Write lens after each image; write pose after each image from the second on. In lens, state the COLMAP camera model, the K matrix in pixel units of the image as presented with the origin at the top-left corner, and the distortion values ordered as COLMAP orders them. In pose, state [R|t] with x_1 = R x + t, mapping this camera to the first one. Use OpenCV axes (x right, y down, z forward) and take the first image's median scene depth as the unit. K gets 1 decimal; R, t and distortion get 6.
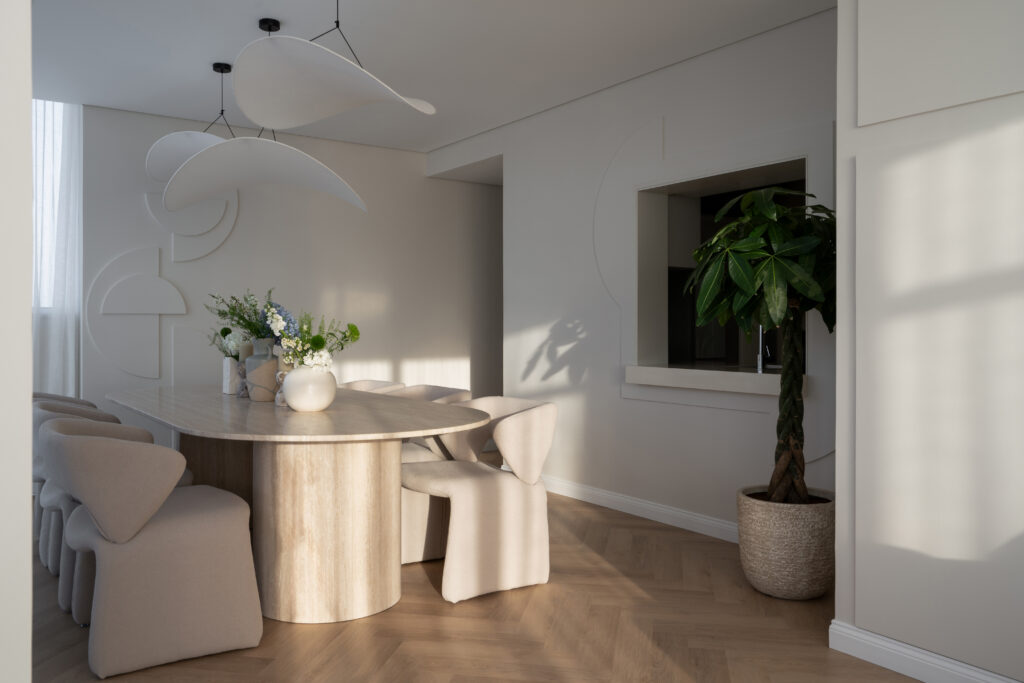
lens RADIAL K [[873.9, 0, 508.5], [0, 873.9, 342.6], [0, 0, 1]] dist [-0.015208, 0.001255]
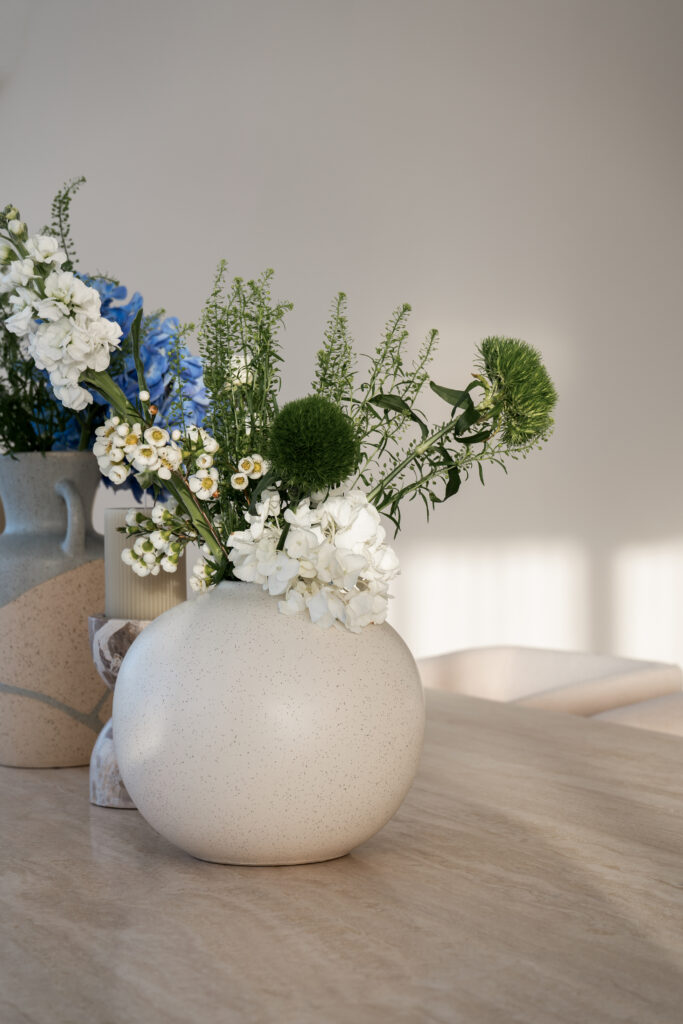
lens RADIAL K [[2050.4, 0, 341.4], [0, 2050.4, 513.5], [0, 0, 1]] dist [0.079522, 0.000000]
pose [[0.981452, -0.007860, -0.191548, -0.135300], [0.006105, 0.999934, -0.009751, 0.015908], [0.191612, 0.008401, 0.981435, 0.605105]]
